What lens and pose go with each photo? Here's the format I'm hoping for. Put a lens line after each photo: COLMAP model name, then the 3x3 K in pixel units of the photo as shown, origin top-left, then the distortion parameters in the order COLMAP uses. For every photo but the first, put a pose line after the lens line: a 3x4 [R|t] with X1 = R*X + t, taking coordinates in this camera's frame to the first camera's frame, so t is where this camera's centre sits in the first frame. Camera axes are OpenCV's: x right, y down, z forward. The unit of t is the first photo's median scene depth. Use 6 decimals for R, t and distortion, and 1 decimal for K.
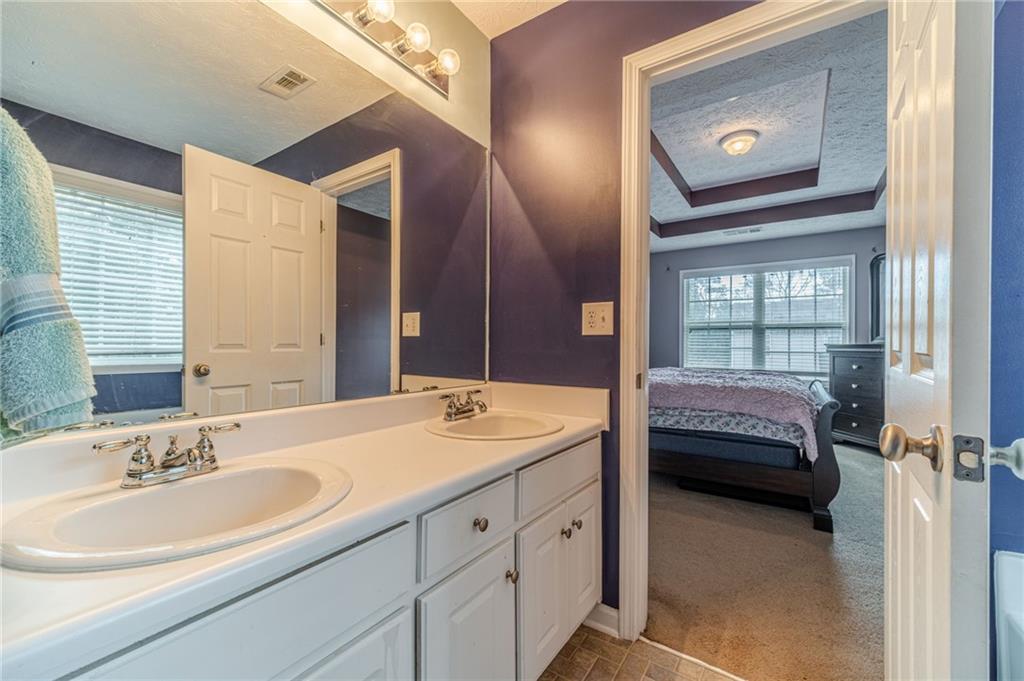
lens RADIAL K [[402.0, 0, 522.0], [0, 402.0, 344.0], [0, 0, 1]] dist [0.000390, -0.000014]
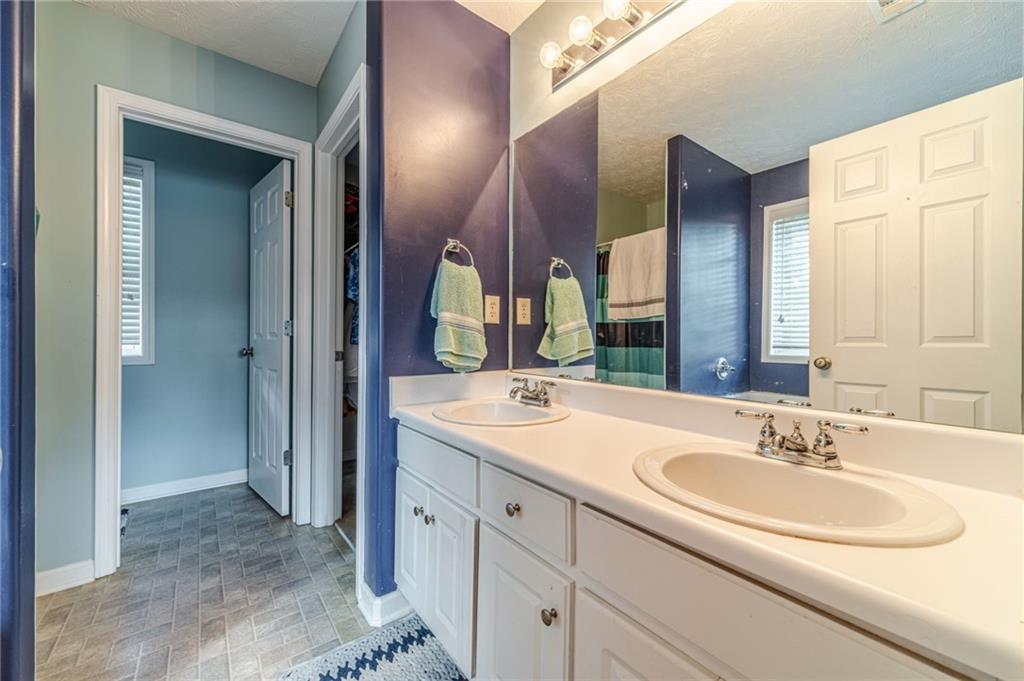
lens RADIAL K [[402.0, 0, 522.5], [0, 402.0, 343.0], [0, 0, 1]] dist [0.000390, -0.000014]
pose [[-0.315248, -0.002394, -0.949006, 0.394312], [0.001963, 0.999993, -0.003174, 0.015959], [0.949007, -0.002863, -0.315241, 0.624712]]
